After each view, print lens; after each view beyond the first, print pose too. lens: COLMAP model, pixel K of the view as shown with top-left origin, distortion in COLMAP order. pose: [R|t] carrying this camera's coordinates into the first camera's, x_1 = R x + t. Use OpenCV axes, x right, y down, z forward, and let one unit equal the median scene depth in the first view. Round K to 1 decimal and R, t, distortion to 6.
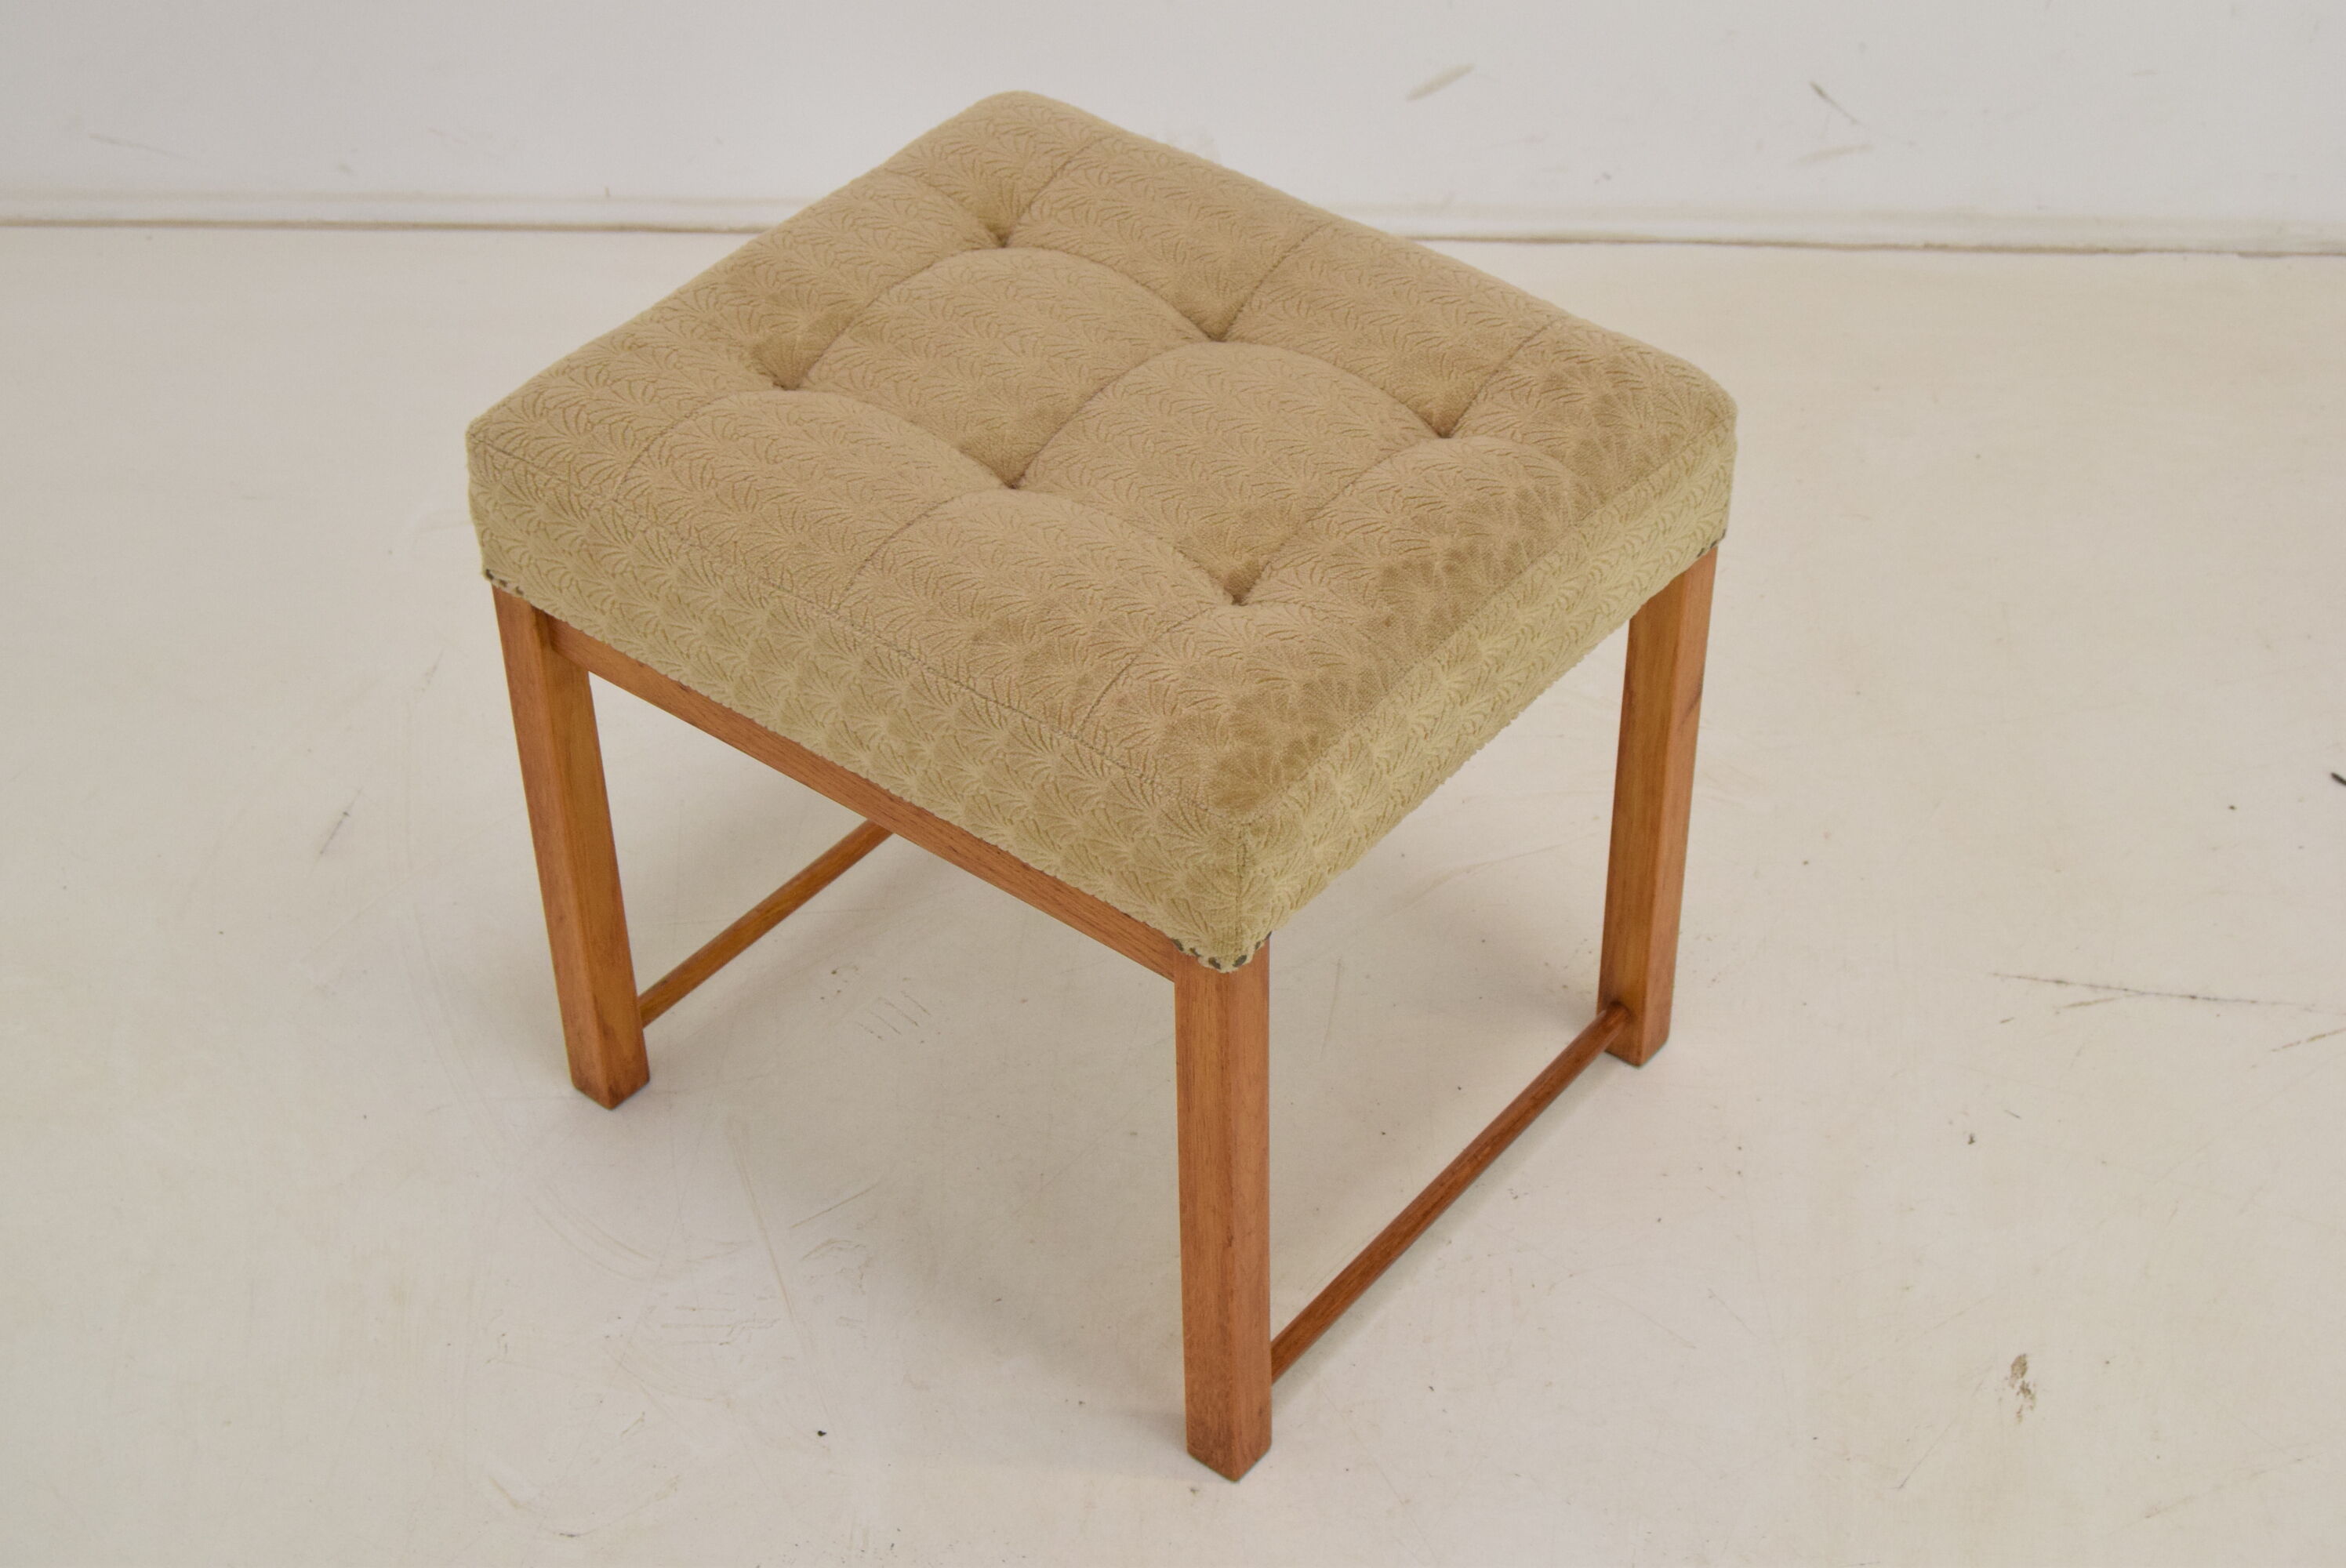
lens RADIAL K [[3706.8, 0, 1170.6], [0, 3706.8, 778.4], [0, 0, 1]] dist [-0.030724, 0.000000]
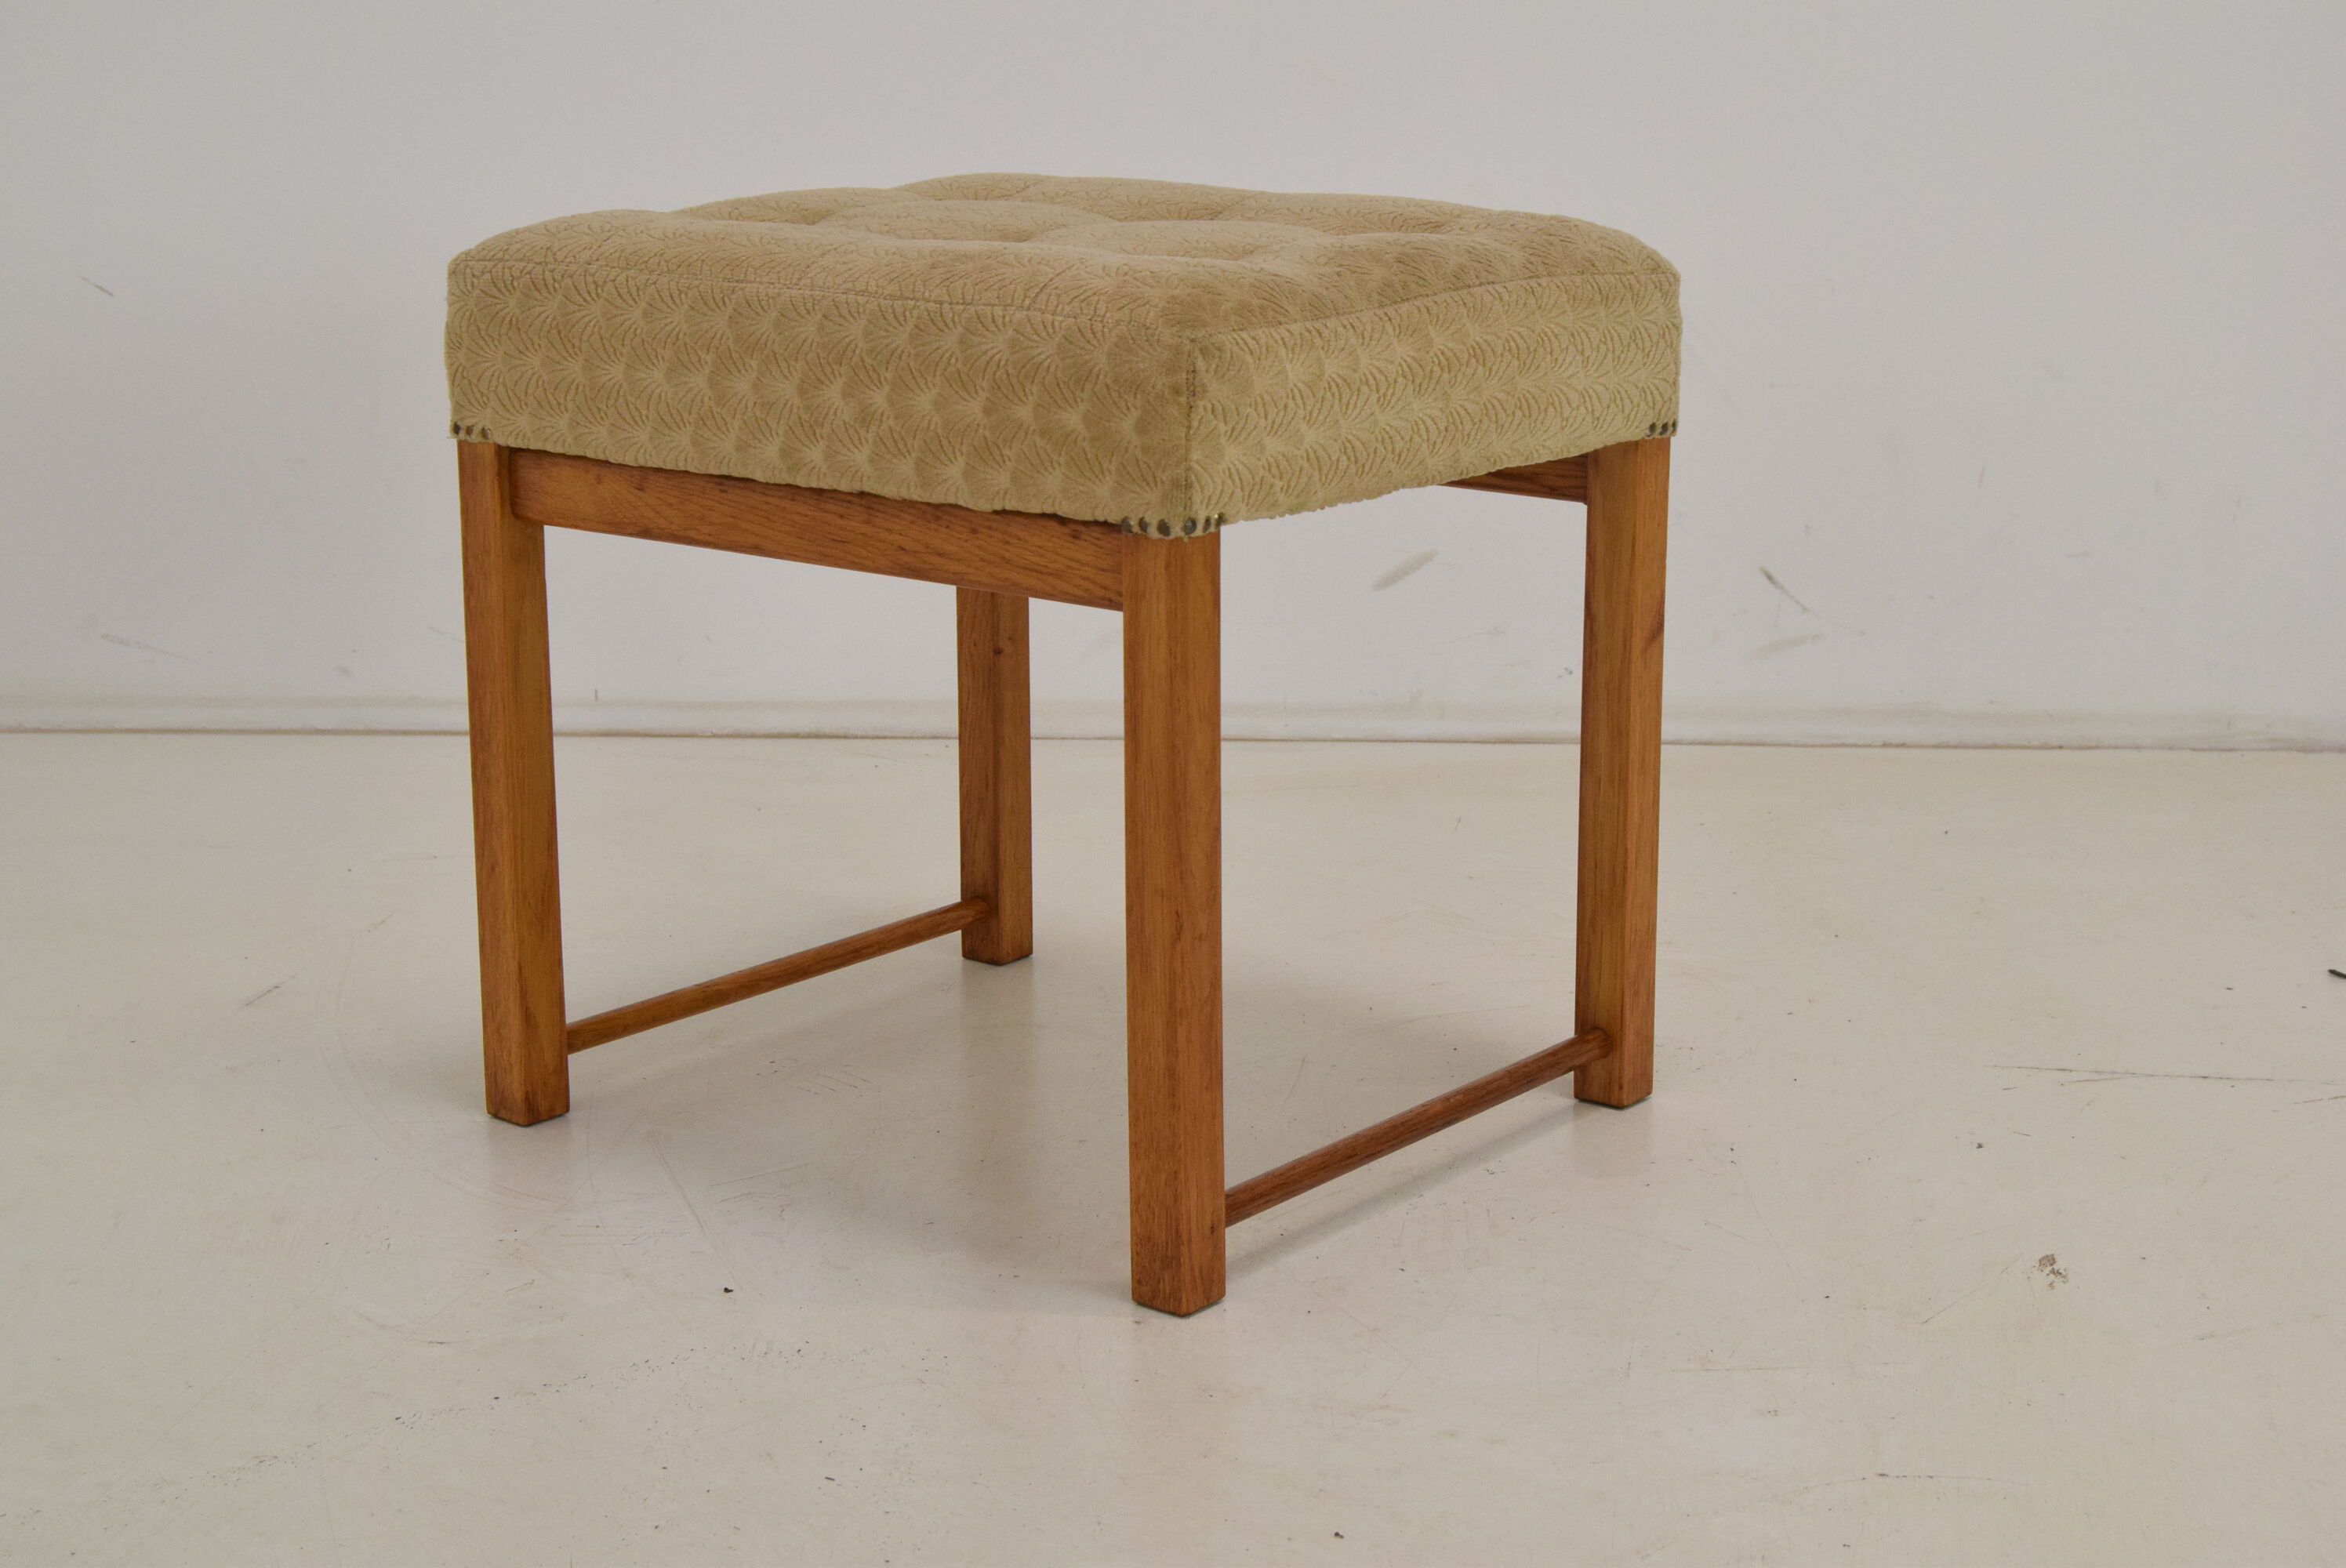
lens RADIAL K [[3706.8, 0, 1169.5], [0, 3706.8, 774.1], [0, 0, 1]] dist [-0.030724, 0.000000]
pose [[0.999924, 0.011983, -0.002998, 0.014503], [-0.012044, 0.891966, -0.451942, 0.462834], [-0.002741, 0.451944, 0.892042, 0.132618]]
